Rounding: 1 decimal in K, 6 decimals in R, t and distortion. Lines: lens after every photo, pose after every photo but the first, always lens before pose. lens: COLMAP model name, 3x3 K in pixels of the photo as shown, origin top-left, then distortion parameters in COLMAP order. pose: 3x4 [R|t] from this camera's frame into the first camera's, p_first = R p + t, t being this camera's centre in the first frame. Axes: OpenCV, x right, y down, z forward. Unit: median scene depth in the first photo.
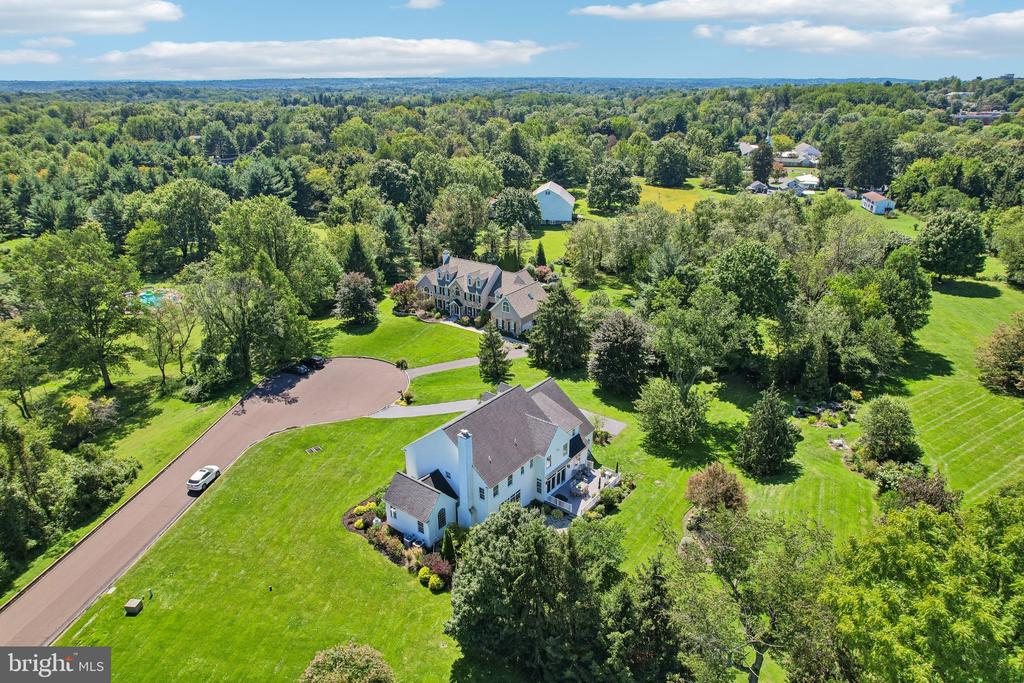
lens RADIAL K [[669.0, 0, 517.9], [0, 669.0, 342.0], [0, 0, 1]] dist [-0.003879, 0.002549]
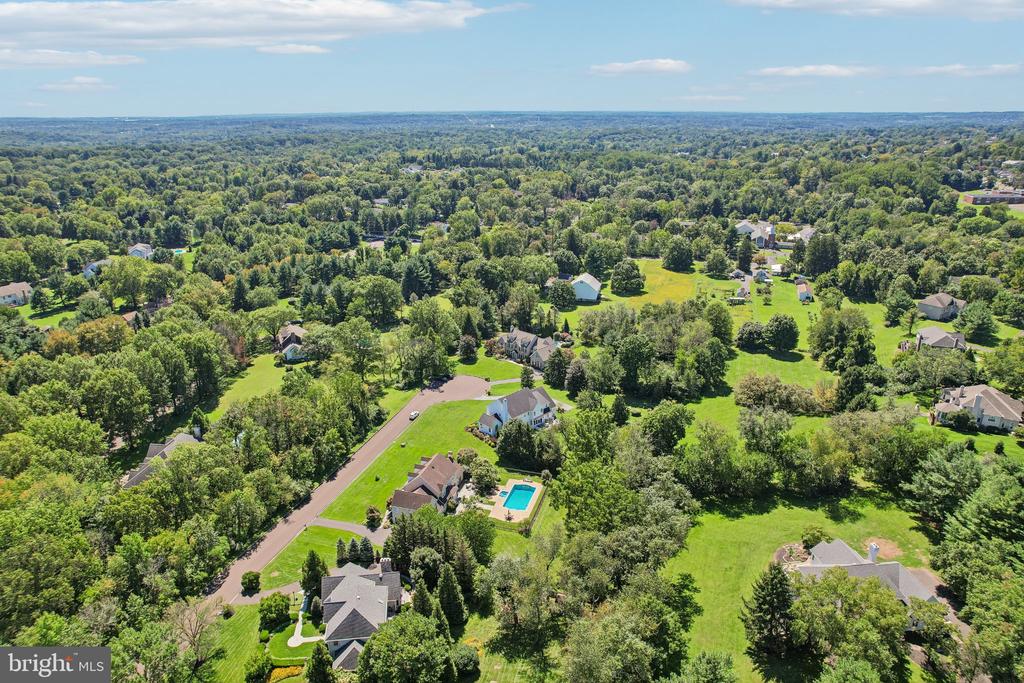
lens RADIAL K [[644.4, 0, 512.0], [0, 644.4, 341.5], [0, 0, 1]] dist [-0.000765, -0.000620]
pose [[0.988925, 0.044677, -0.141531, 0.233562], [-0.051103, 0.997805, -0.042104, -0.007658], [0.139339, 0.048870, 0.989038, -1.269596]]
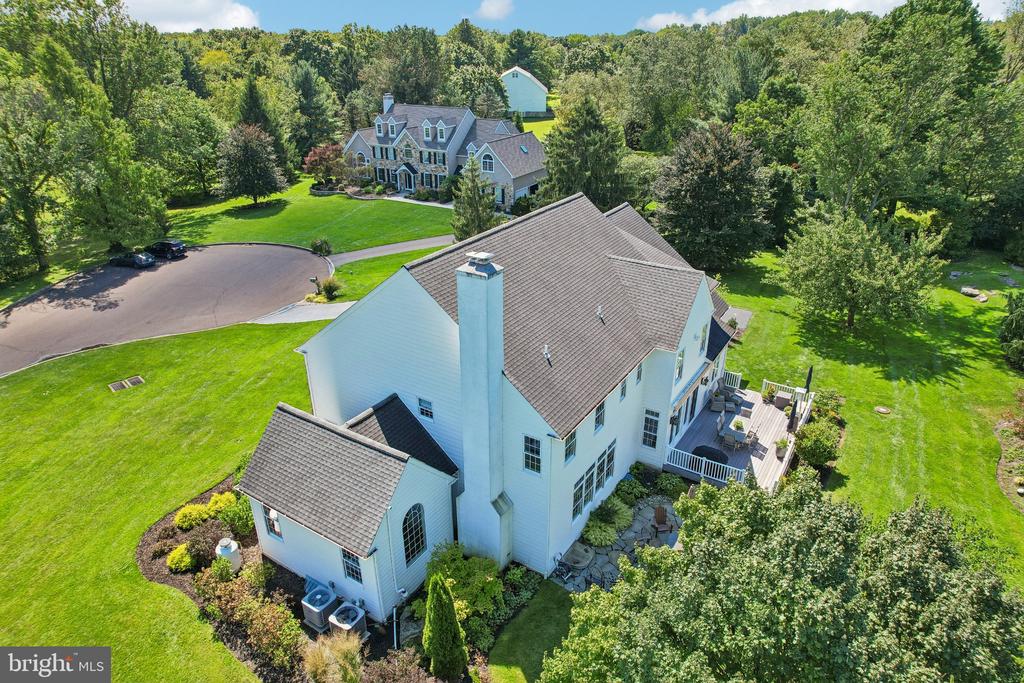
lens RADIAL K [[669.0, 0, 517.9], [0, 669.0, 342.0], [0, 0, 1]] dist [-0.003879, 0.002549]
pose [[0.996127, -0.040452, 0.078064, -0.055170], [0.035948, 0.997654, 0.058267, 0.097932], [-0.080237, -0.055235, 0.995244, 0.436039]]
